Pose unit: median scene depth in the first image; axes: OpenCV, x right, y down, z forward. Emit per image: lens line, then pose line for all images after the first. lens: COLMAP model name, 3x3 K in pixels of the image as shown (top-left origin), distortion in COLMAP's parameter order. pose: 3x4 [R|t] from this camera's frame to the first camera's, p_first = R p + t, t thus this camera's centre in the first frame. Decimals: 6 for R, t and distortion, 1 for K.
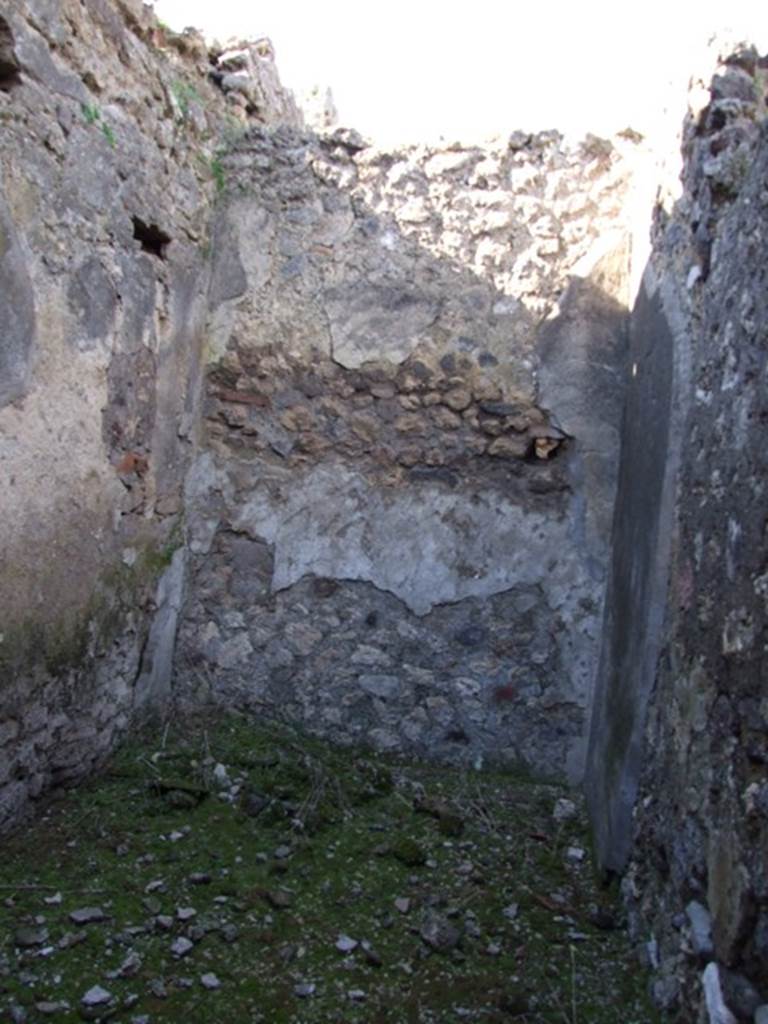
lens RADIAL K [[820.0, 0, 347.1], [0, 820.0, 485.5], [0, 0, 1]] dist [-0.048668, 0.044924]
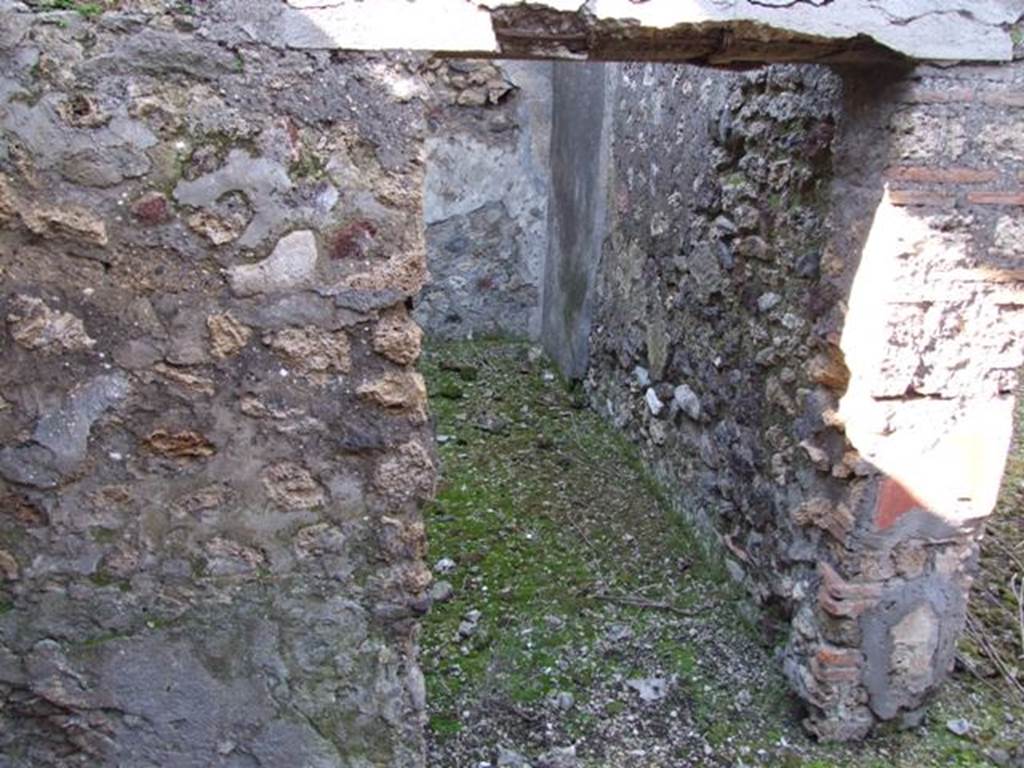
lens RADIAL K [[1287.5, 0, 512.5], [0, 1287.5, 383.6], [0, 0, 1]] dist [-0.027435, 0.000000]
pose [[0.902561, -0.154054, 0.402059, -0.658826], [0.035154, 0.957048, 0.287790, -0.204738], [-0.429125, -0.245614, 0.869210, -0.941408]]
